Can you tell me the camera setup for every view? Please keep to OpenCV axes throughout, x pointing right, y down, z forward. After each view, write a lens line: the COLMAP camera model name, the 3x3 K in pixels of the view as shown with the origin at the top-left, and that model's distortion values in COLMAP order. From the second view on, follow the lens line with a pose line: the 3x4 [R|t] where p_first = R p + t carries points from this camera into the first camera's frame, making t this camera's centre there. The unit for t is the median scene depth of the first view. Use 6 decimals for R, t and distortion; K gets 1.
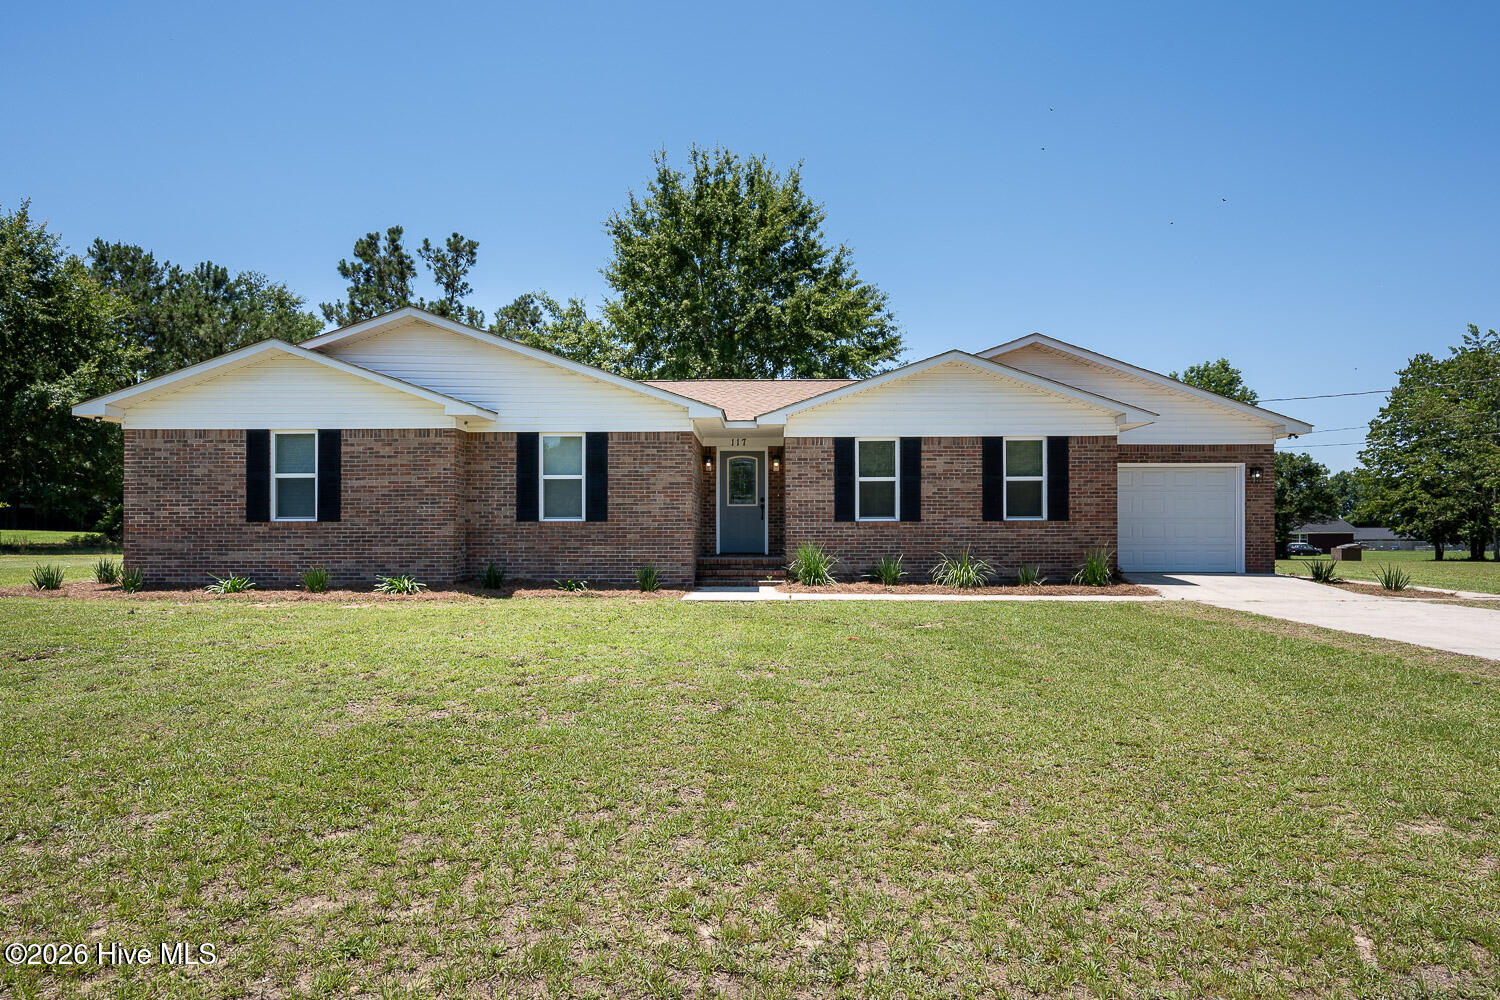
lens RADIAL K [[881.7, 0, 753.5], [0, 881.7, 541.6], [0, 0, 1]] dist [0.001987, 0.000975]
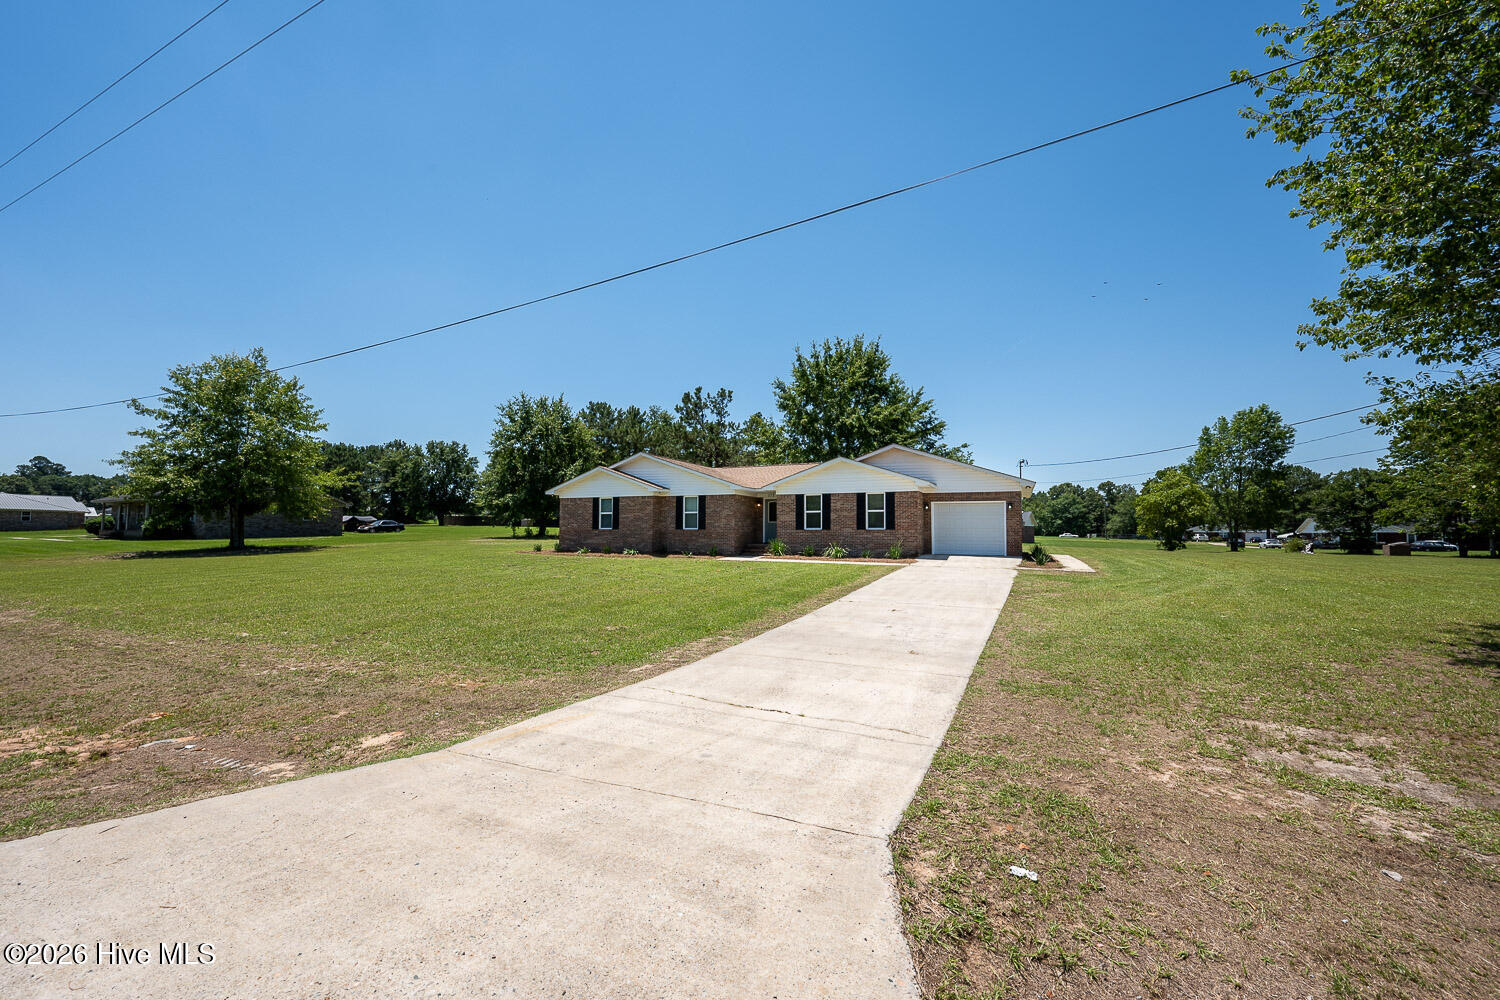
lens RADIAL K [[601.8, 0, 747.3], [0, 601.8, 510.0], [0, 0, 1]] dist [-0.000838, -0.000299]
pose [[0.906077, -0.010128, -0.422992, 0.660559], [-0.008198, 0.999106, -0.041481, -0.007513], [0.423034, 0.041053, 0.905183, -0.524296]]
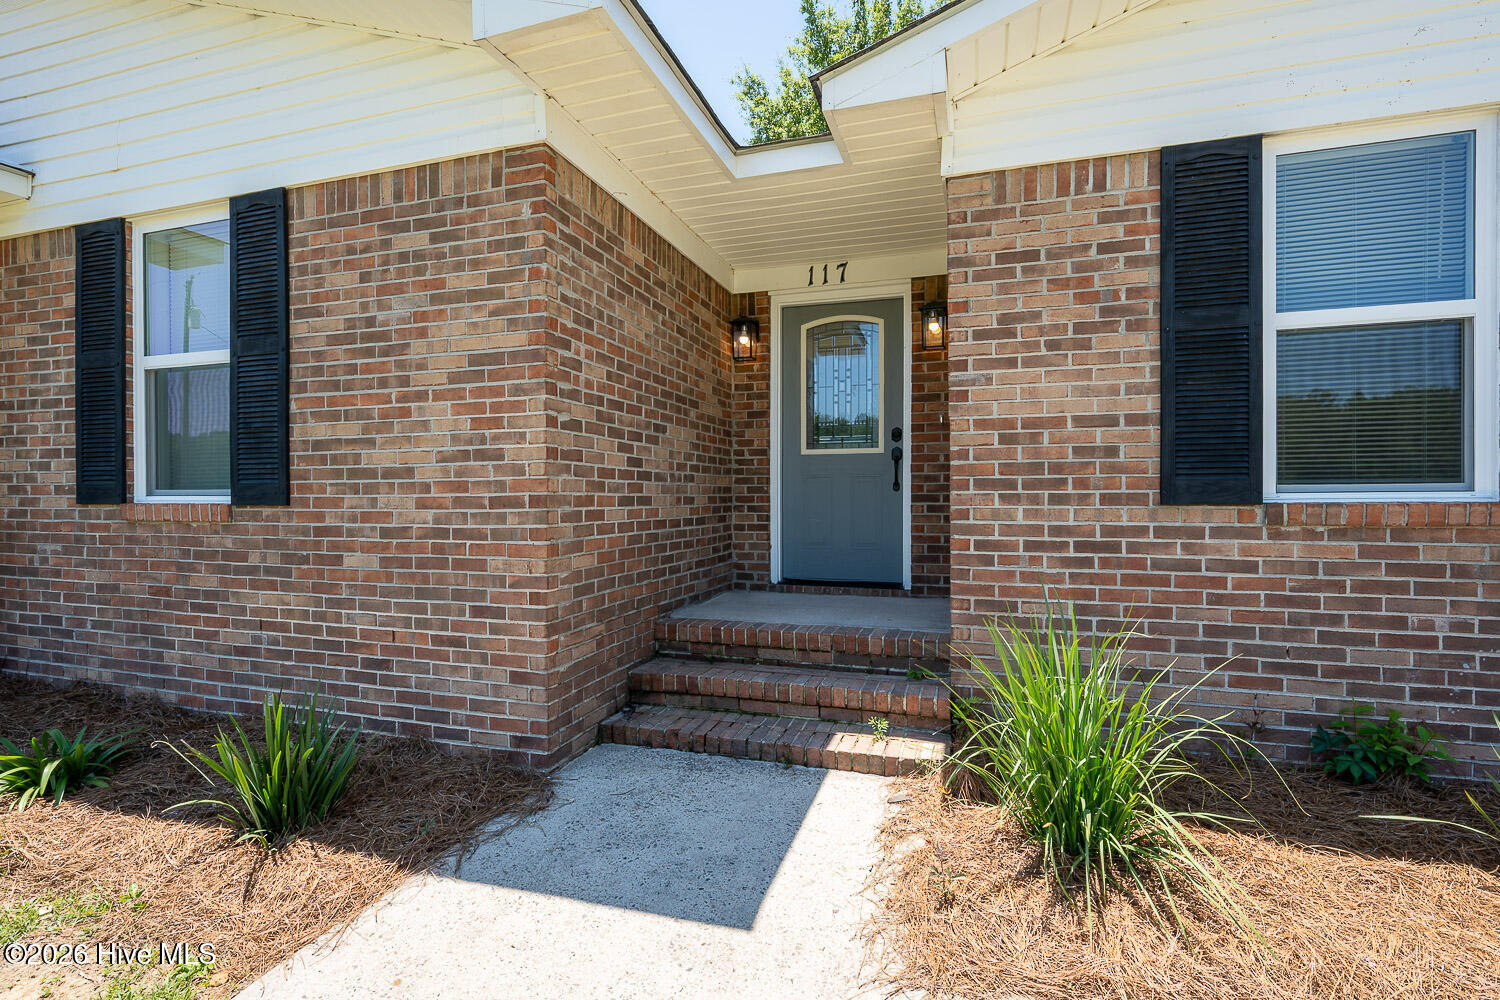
lens RADIAL K [[724.8, 0, 756.5], [0, 724.8, 502.9], [0, 0, 1]] dist [0.002168, 0.000168]
pose [[0.960173, 0.002658, -0.279393, 0.041770], [-0.000525, 0.999970, 0.007707, -0.024389], [0.279405, -0.007253, 0.960146, 0.778787]]
